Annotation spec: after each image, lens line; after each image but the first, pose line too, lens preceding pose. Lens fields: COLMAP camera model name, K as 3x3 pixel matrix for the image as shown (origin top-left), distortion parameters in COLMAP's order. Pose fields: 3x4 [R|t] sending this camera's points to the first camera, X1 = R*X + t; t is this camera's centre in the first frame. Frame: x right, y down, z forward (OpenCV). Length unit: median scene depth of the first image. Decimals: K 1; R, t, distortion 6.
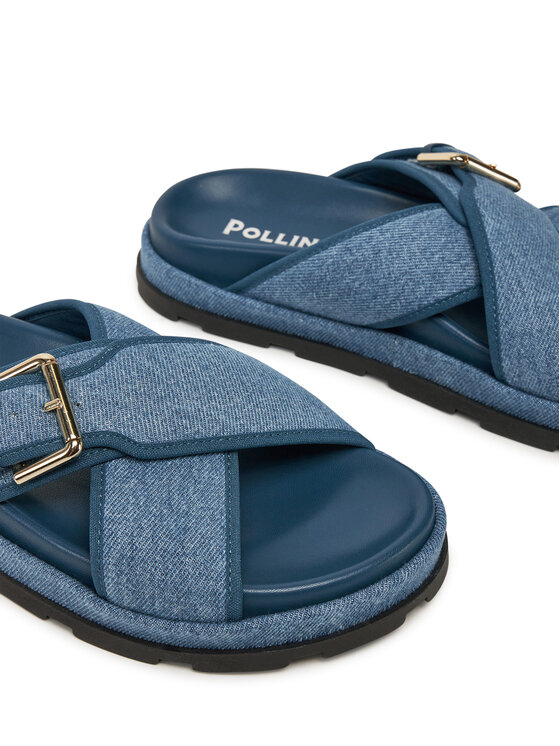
lens RADIAL K [[1321.7, 0, 280.0], [0, 1321.7, 373.1], [0, 0, 1]] dist [-0.145122, 0.000000]
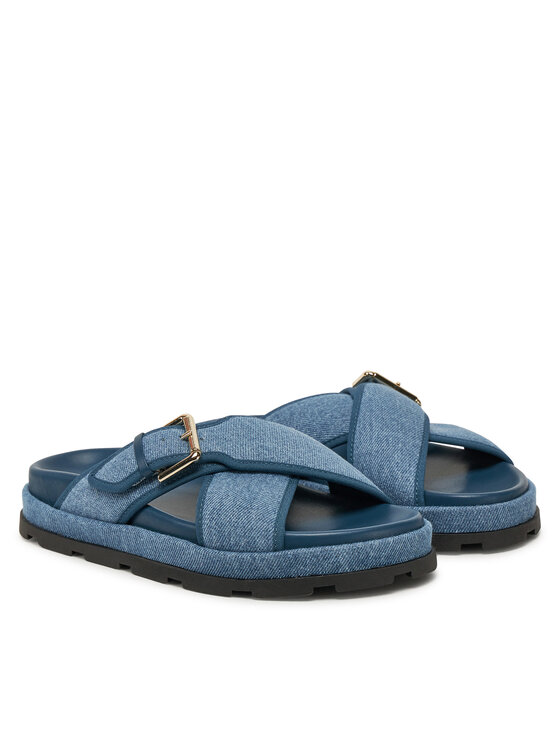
lens RADIAL K [[2202.6, 0, 279.8], [0, 2202.6, 373.1], [0, 0, 1]] dist [0.456532, 0.000000]
pose [[0.974568, 0.004646, -0.224043, 0.559836], [-0.108045, 0.885644, -0.451620, 1.191501], [0.196324, 0.464341, 0.863623, -1.398045]]
